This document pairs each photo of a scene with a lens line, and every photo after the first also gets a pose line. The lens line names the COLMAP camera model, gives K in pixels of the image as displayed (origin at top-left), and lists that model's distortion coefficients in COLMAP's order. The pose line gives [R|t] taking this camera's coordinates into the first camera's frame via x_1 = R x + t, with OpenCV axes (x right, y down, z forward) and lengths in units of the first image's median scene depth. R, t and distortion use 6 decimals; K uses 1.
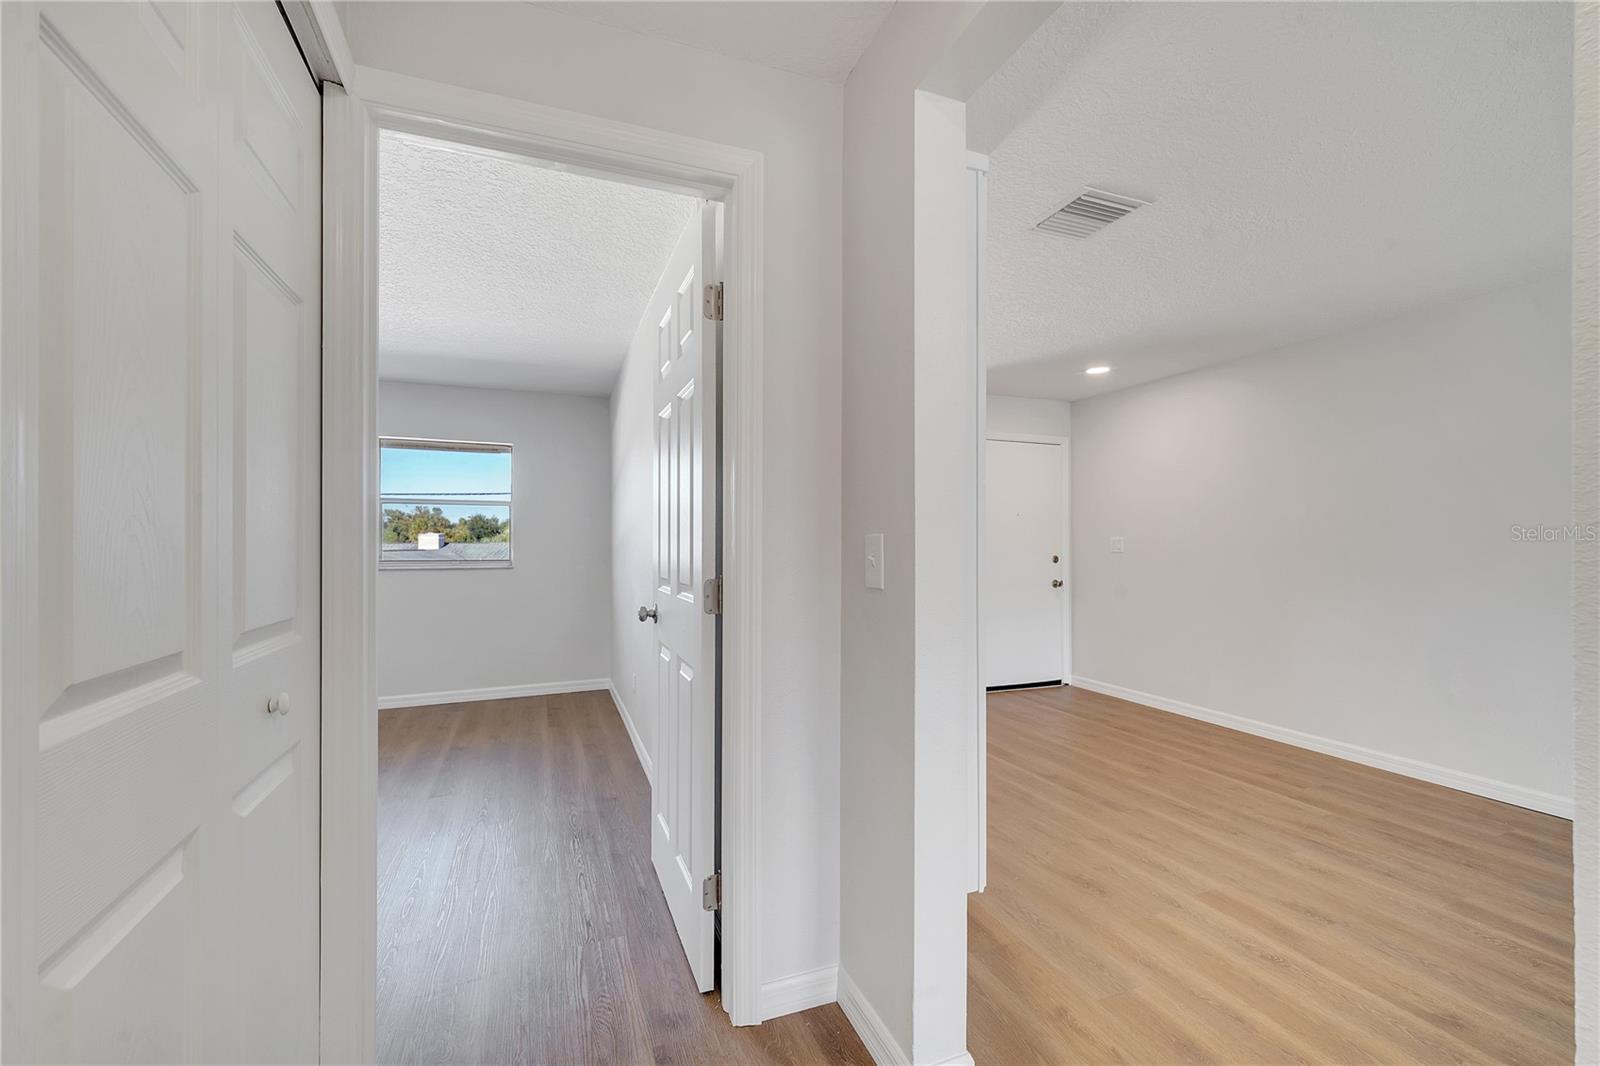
lens RADIAL K [[647.4, 0, 794.2], [0, 647.4, 538.2], [0, 0, 1]] dist [0.004358, -0.000355]
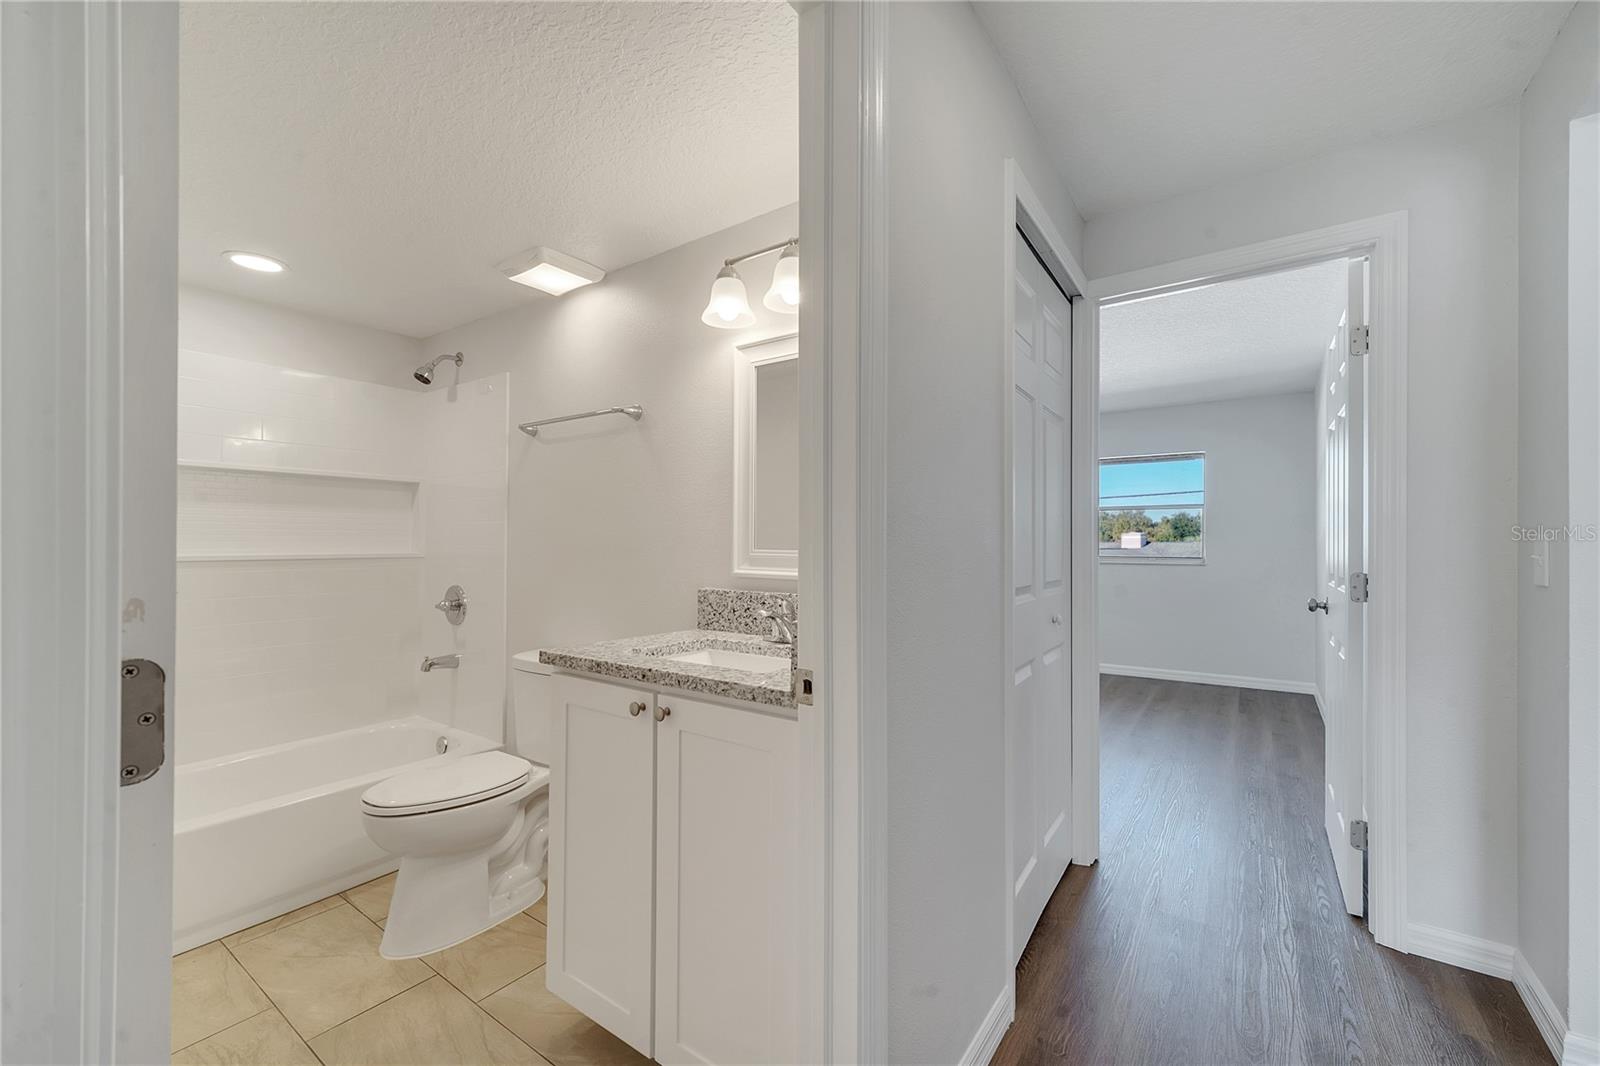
lens RADIAL K [[647.4, 0, 794.2], [0, 647.4, 538.2], [0, 0, 1]] dist [0.004358, -0.000355]
pose [[0.546215, -0.001590, -0.837644, 0.141027], [0.002877, 0.999996, -0.000022, -0.002426], [0.837640, -0.002398, 0.546217, -0.243137]]
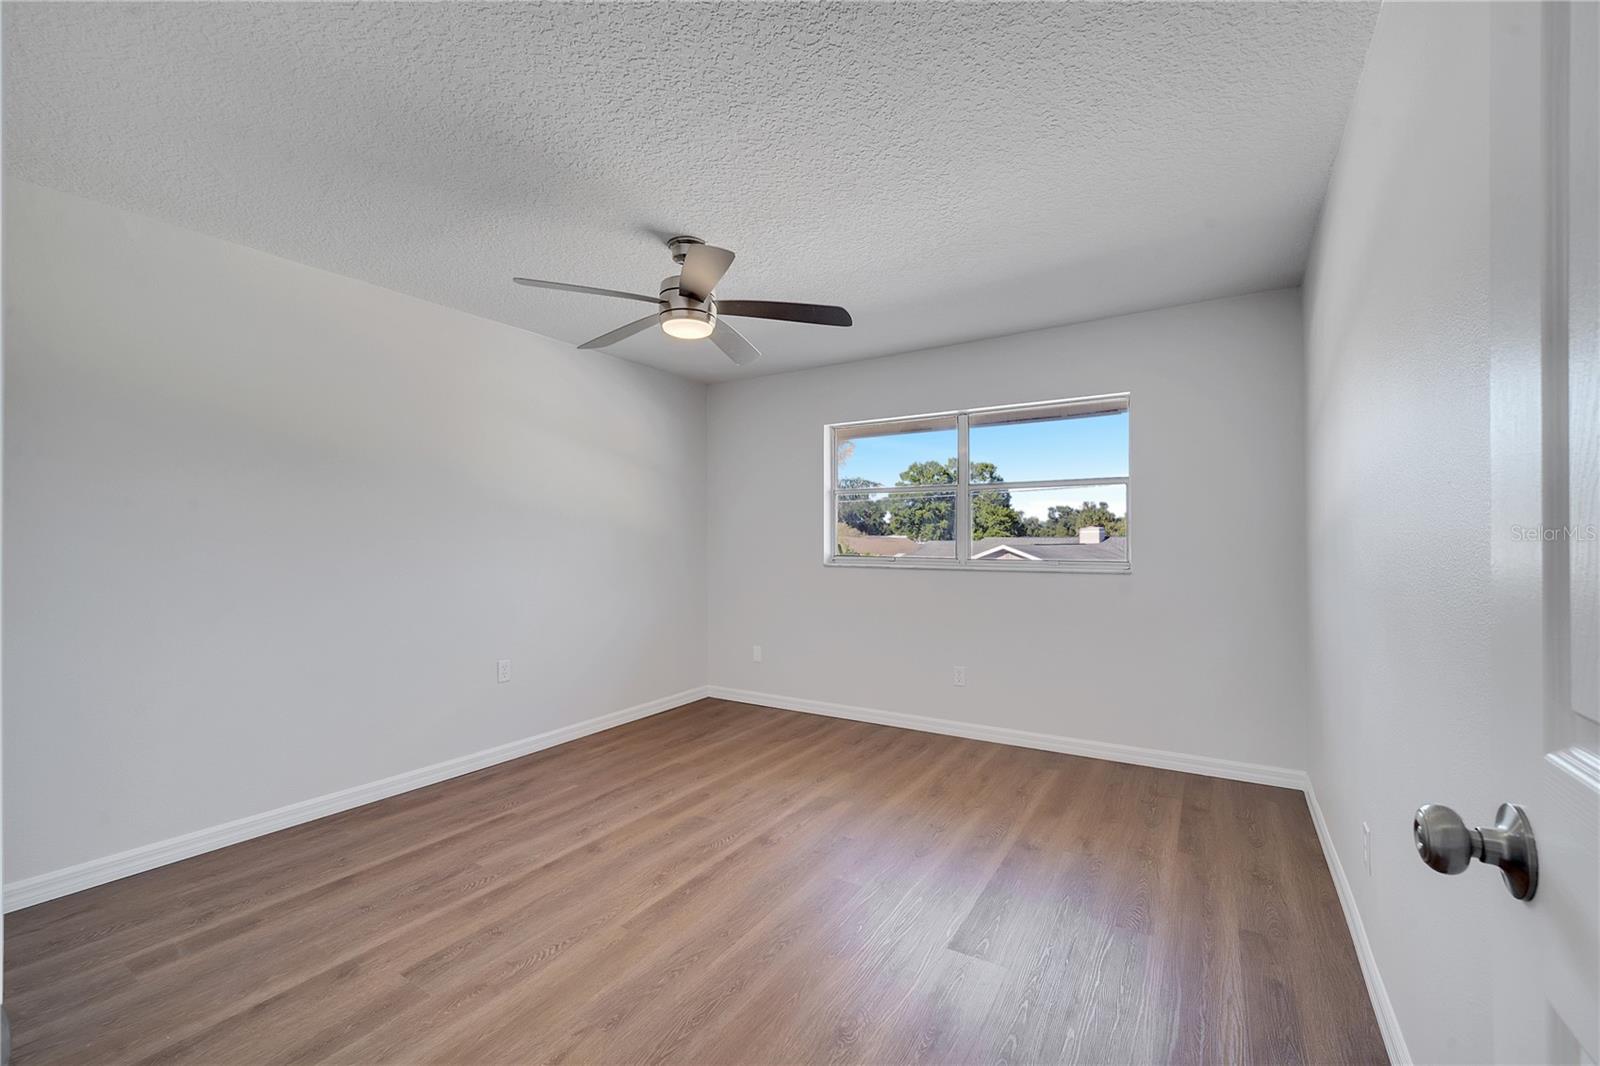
lens RADIAL K [[647.4, 0, 794.2], [0, 647.4, 538.2], [0, 0, 1]] dist [0.004358, -0.000355]
pose [[0.580918, -0.002649, -0.813958, -0.113405], [0.010624, 0.999934, 0.004328, 0.000991], [0.813893, -0.011162, 0.580908, 0.426080]]
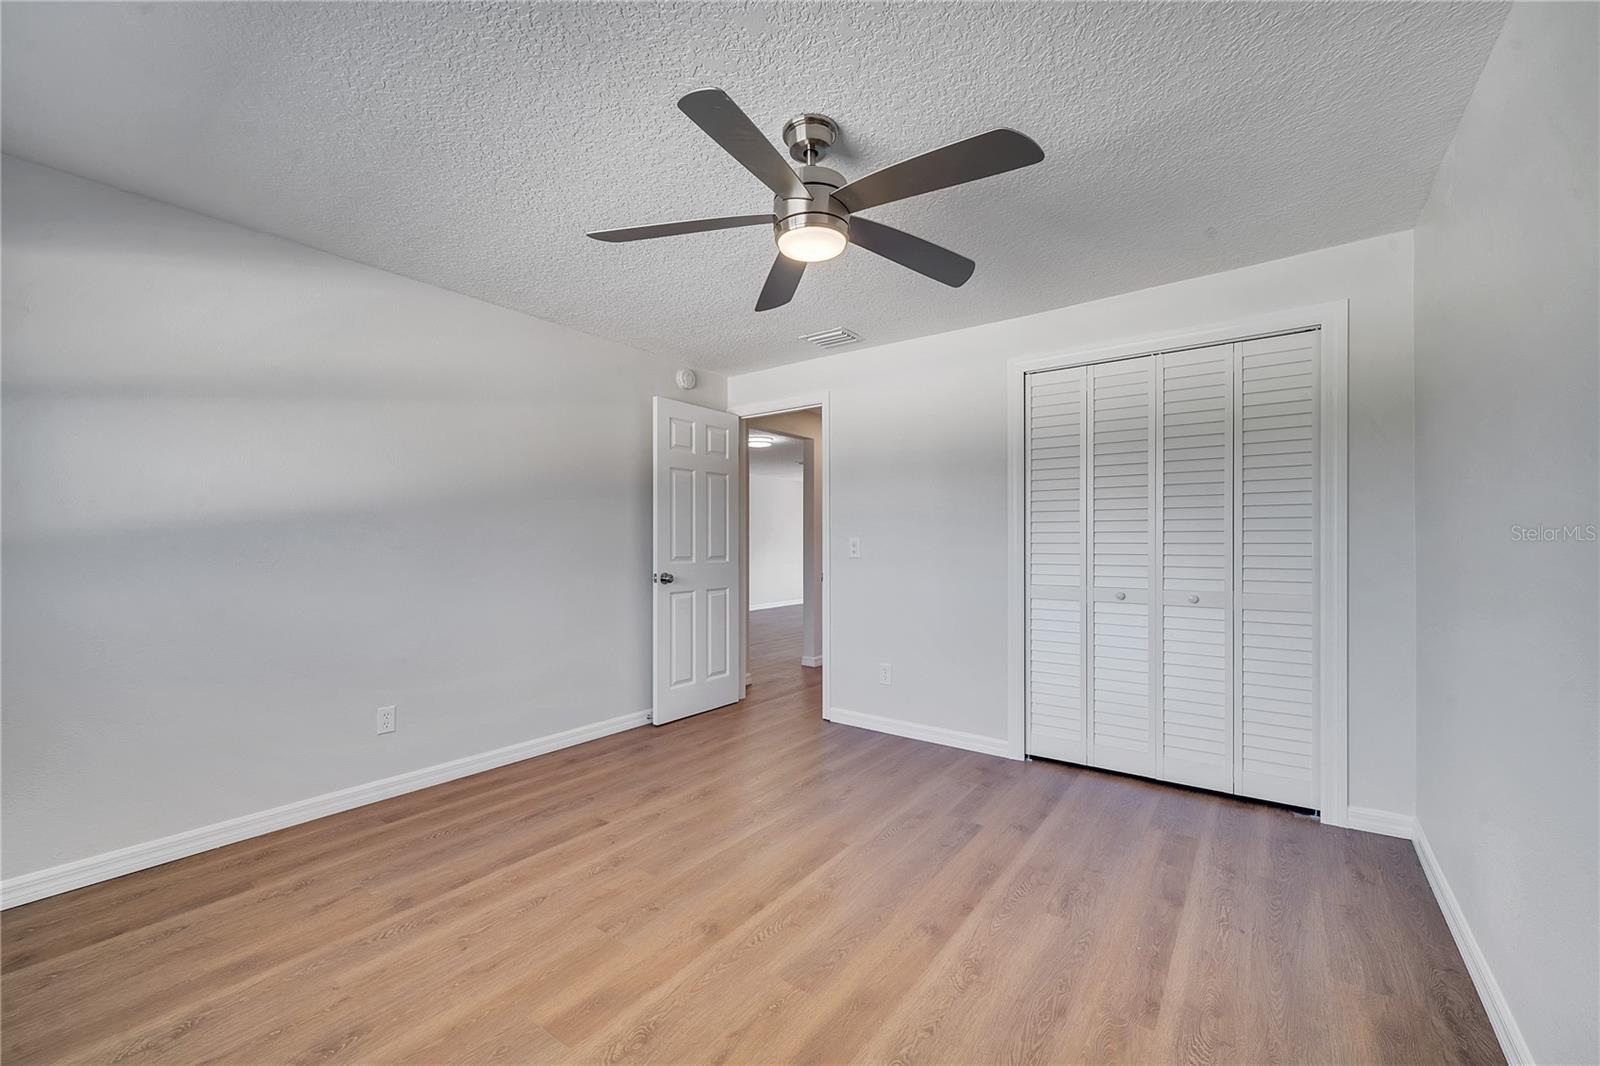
lens RADIAL K [[647.6, 0, 796.6], [0, 647.6, 546.1], [0, 0, 1]] dist [0.000046, -0.000065]
pose [[-0.528625, 0.000311, 0.848856, -1.189482], [-0.005956, 0.999974, -0.004075, 0.018610], [-0.848835, -0.007210, -0.528609, 1.026996]]
